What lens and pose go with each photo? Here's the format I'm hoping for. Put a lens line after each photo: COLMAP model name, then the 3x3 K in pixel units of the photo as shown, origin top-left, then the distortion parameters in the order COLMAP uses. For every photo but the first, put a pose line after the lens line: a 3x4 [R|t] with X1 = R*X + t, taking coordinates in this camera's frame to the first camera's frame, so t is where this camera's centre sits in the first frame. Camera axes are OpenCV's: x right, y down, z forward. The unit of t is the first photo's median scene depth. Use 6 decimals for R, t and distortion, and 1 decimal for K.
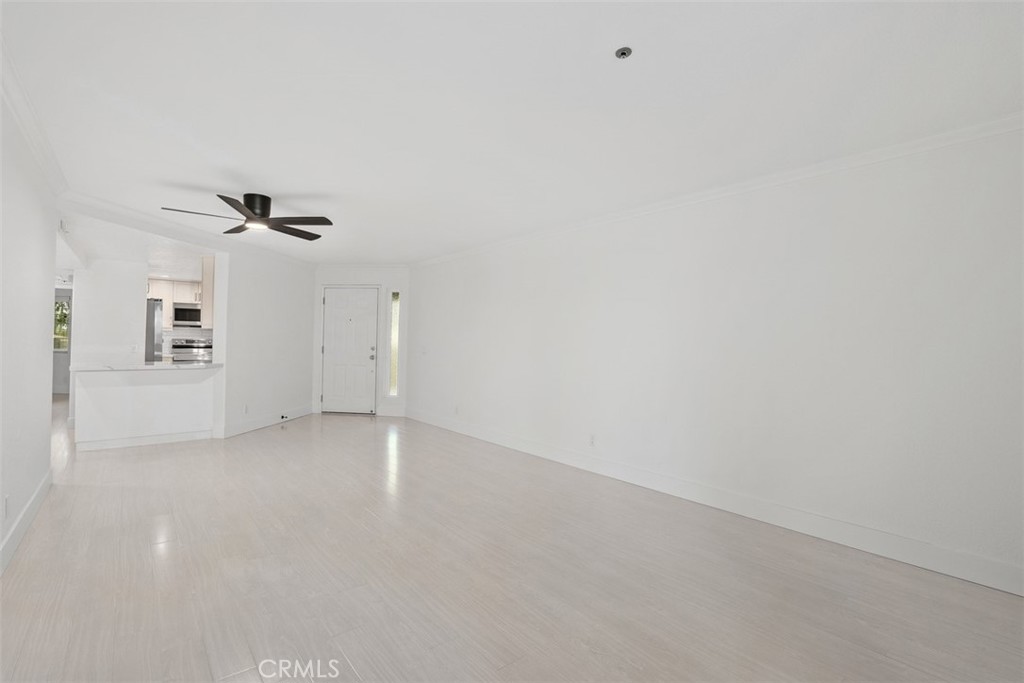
lens RADIAL K [[481.0, 0, 511.7], [0, 481.0, 334.8], [0, 0, 1]] dist [-0.000077, 0.000068]
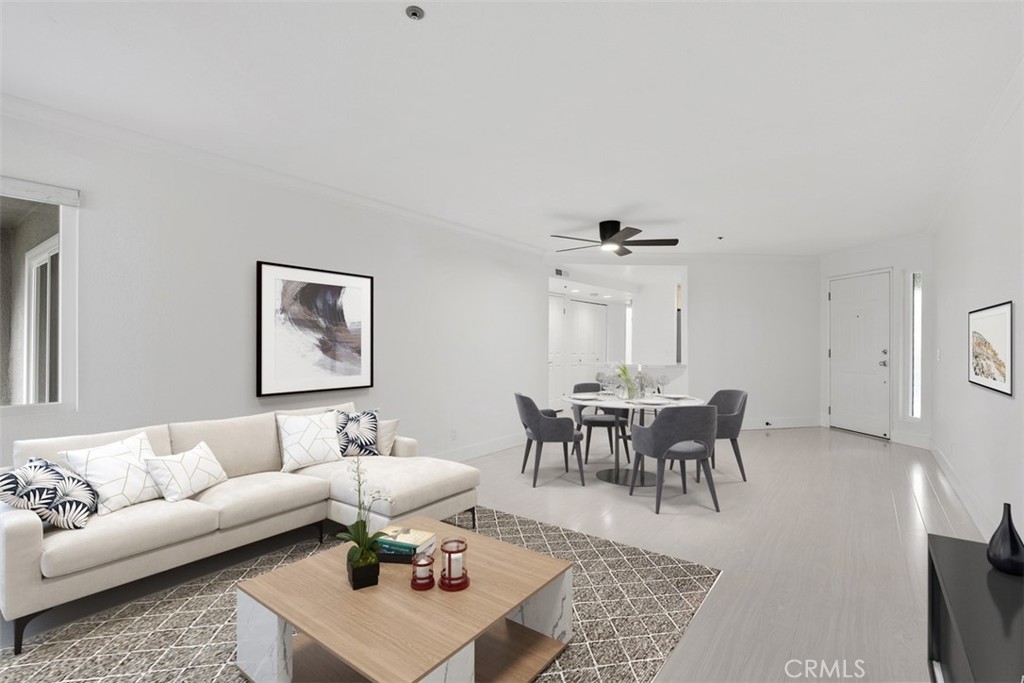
lens RADIAL K [[481.0, 0, 511.7], [0, 481.0, 334.8], [0, 0, 1]] dist [-0.000077, 0.000068]
pose [[0.284691, -0.032876, -0.958055, 0.271547], [0.023405, 0.999352, -0.027339, 0.008325], [0.958334, -0.014640, 0.285276, 0.220343]]
